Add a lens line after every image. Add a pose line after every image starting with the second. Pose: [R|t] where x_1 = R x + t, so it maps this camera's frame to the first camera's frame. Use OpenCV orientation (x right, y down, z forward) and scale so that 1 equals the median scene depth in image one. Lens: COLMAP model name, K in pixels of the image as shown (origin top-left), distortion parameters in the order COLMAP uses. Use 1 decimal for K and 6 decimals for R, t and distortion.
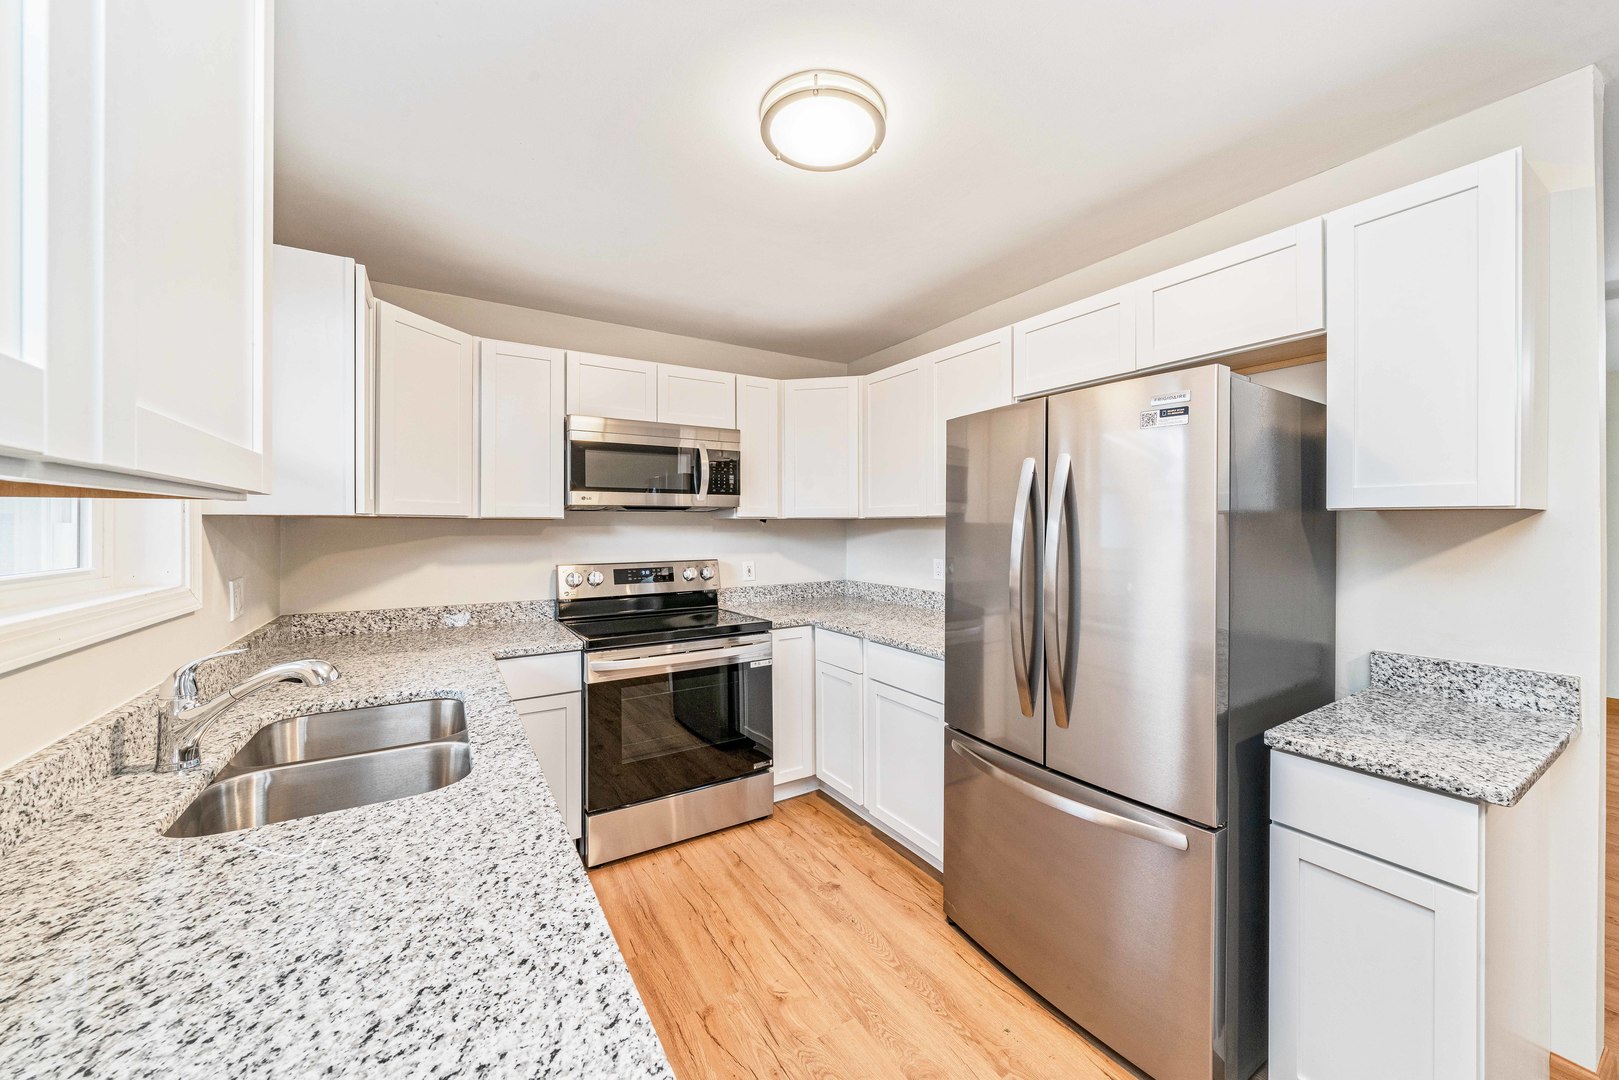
lens RADIAL K [[560.8, 0, 800.3], [0, 560.8, 526.8], [0, 0, 1]] dist [-0.000517, 0.000036]
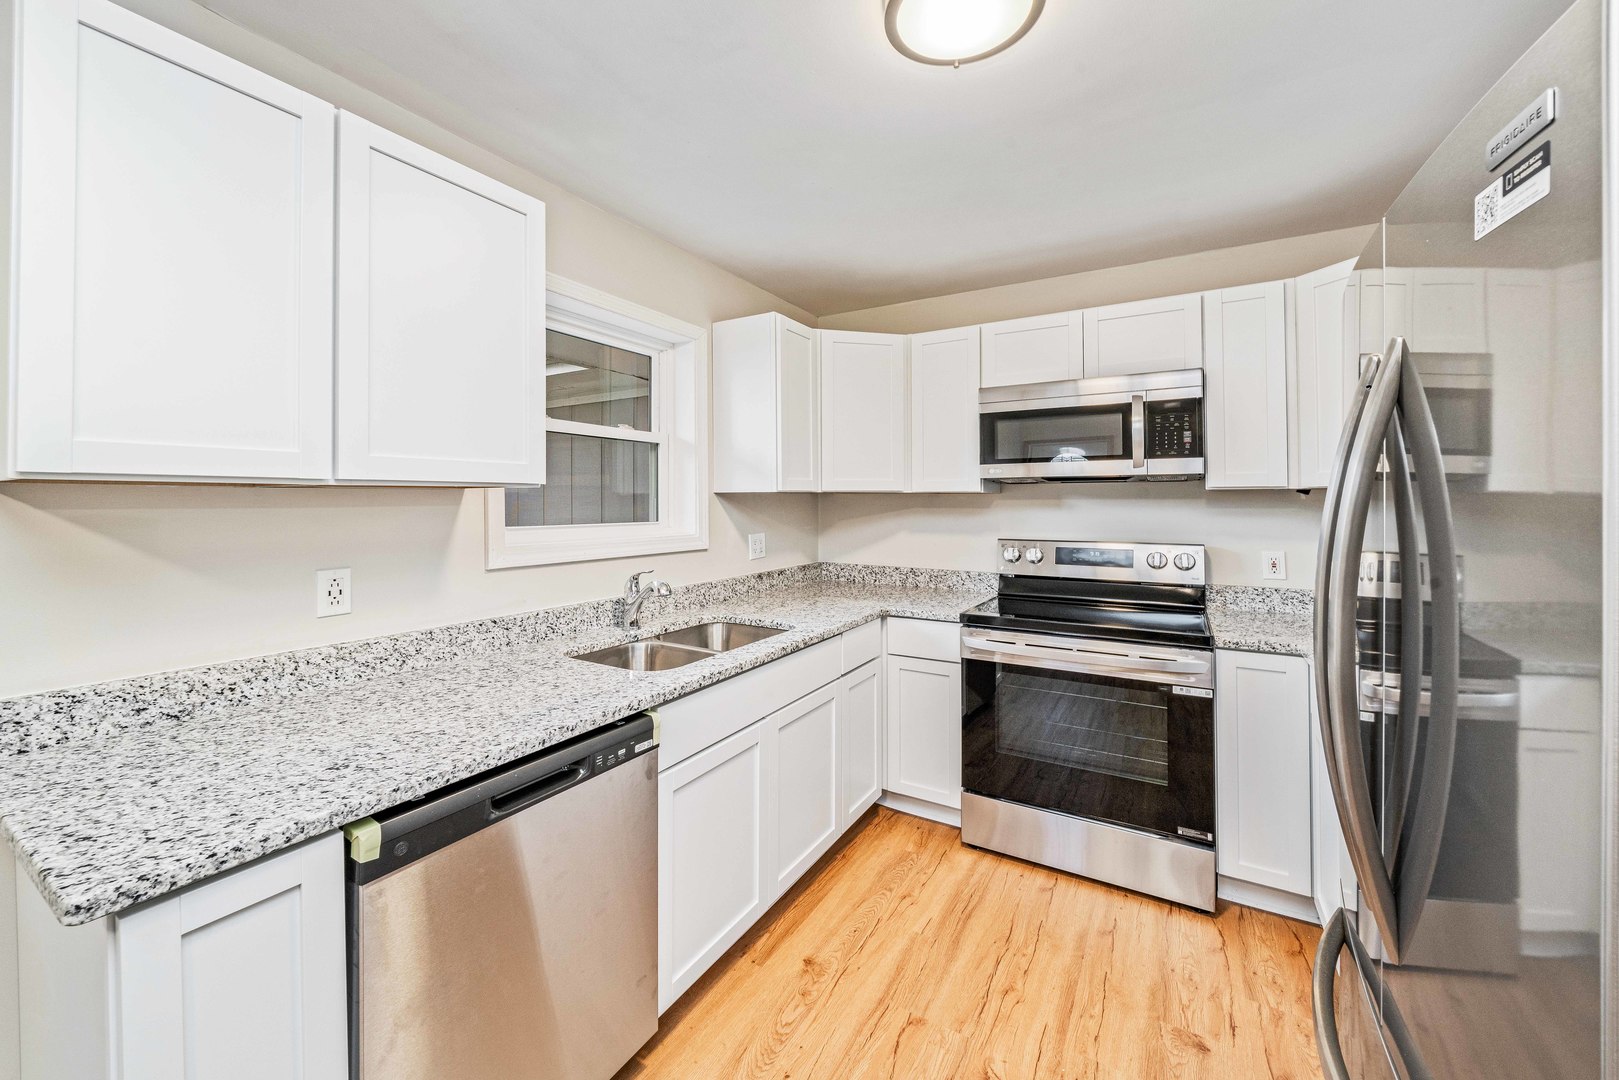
lens RADIAL K [[588.9, 0, 800.9], [0, 588.9, 495.1], [0, 0, 1]] dist [-0.001842, -0.000229]
pose [[0.507348, -0.005621, -0.861723, 0.327548], [-0.000937, 0.999975, -0.007075, -0.001726], [0.861741, 0.004396, 0.507330, 0.186713]]
